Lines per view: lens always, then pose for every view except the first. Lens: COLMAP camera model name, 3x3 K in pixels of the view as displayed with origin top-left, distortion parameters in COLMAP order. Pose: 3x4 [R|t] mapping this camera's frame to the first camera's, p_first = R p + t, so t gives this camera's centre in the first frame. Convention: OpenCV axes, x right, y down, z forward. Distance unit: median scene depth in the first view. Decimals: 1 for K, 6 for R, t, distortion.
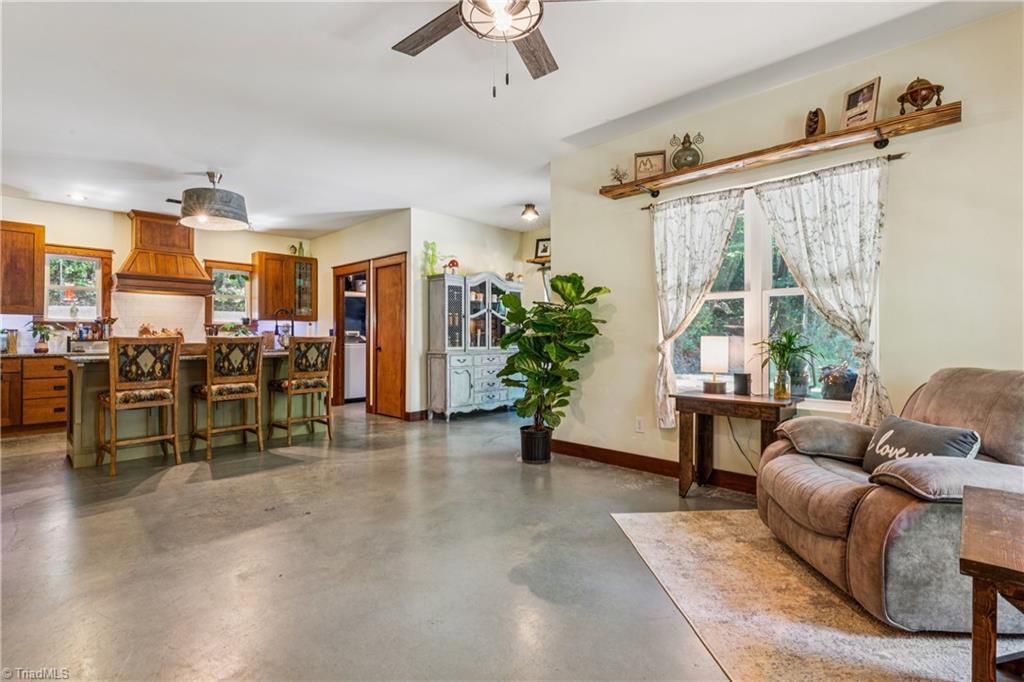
lens RADIAL K [[467.3, 0, 510.5], [0, 467.3, 332.6], [0, 0, 1]] dist [-0.005835, 0.002166]
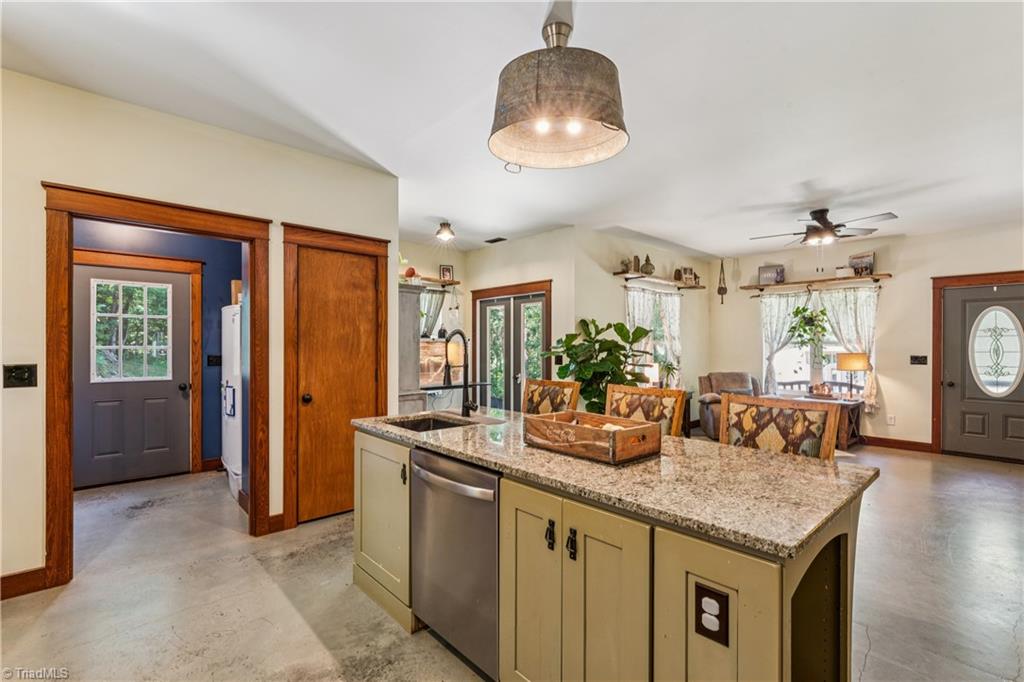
lens RADIAL K [[467.3, 0, 503.8], [0, 467.3, 346.4], [0, 0, 1]] dist [-0.005835, 0.002166]
pose [[0.083923, -0.000725, 0.996472, -0.920204], [-0.014621, 0.999891, 0.001959, -0.035122], [-0.996365, -0.014734, 0.083903, 0.850609]]
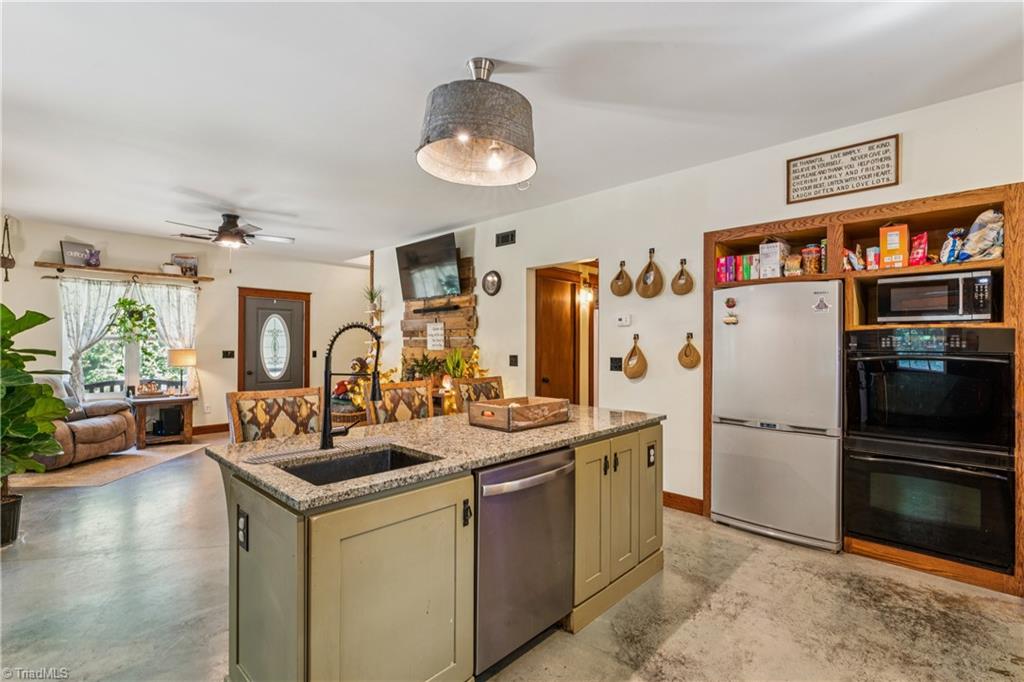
lens RADIAL K [[467.3, 0, 513.3], [0, 467.3, 339.6], [0, 0, 1]] dist [-0.005835, 0.002166]
pose [[-0.999987, -0.004428, 0.002341, -0.567069], [-0.004485, 0.999687, -0.024605, -0.028128], [-0.002231, -0.024615, -0.999695, 1.260289]]
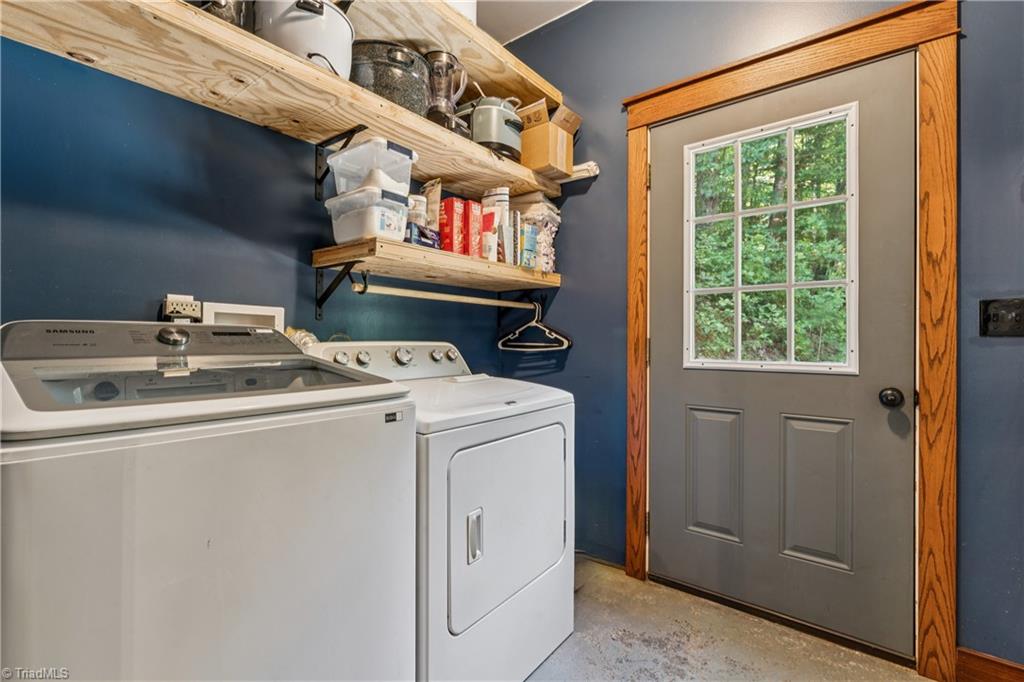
lens RADIAL K [[467.3, 0, 520.0], [0, 467.3, 342.3], [0, 0, 1]] dist [-0.005835, 0.002166]
pose [[0.993730, 0.007095, 0.111582, -0.380427], [-0.008490, 0.999892, 0.012028, 0.013655], [-0.111485, -0.012900, 0.993682, 1.247045]]
